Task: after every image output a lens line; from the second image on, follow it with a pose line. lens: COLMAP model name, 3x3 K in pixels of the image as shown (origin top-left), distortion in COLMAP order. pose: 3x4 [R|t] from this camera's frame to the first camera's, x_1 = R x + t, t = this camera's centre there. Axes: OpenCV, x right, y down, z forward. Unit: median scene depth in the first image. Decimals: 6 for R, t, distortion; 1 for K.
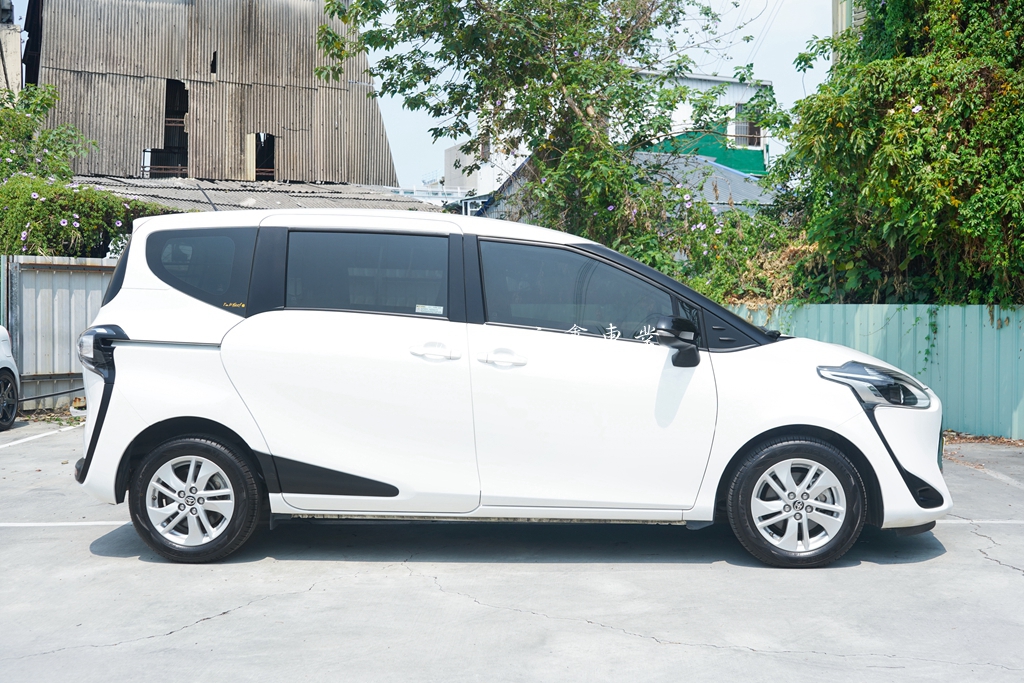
lens RADIAL K [[1136.6, 0, 512.0], [0, 1136.6, 341.0], [0, 0, 1]] dist [0.056159, 0.000000]
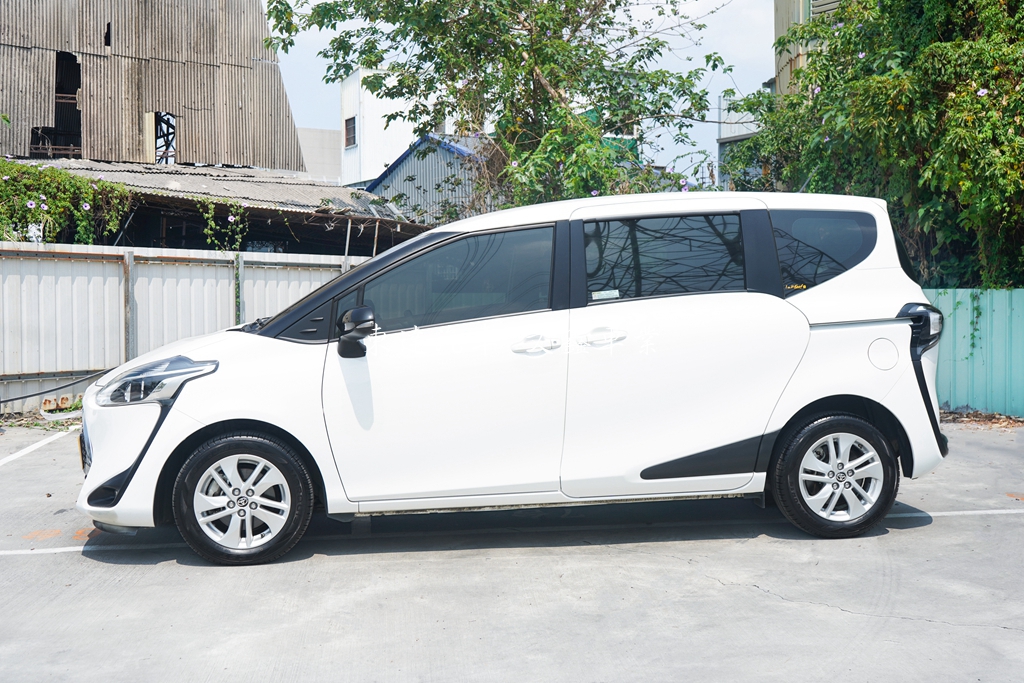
lens RADIAL K [[1136.8, 0, 512.0], [0, 1136.8, 343.9], [0, 0, 1]] dist [0.043820, 0.000000]
pose [[0.988059, -0.014165, 0.153424, -0.158438], [0.012407, 0.999846, 0.012408, -0.000920], [-0.153577, -0.010356, 0.988082, 0.057900]]
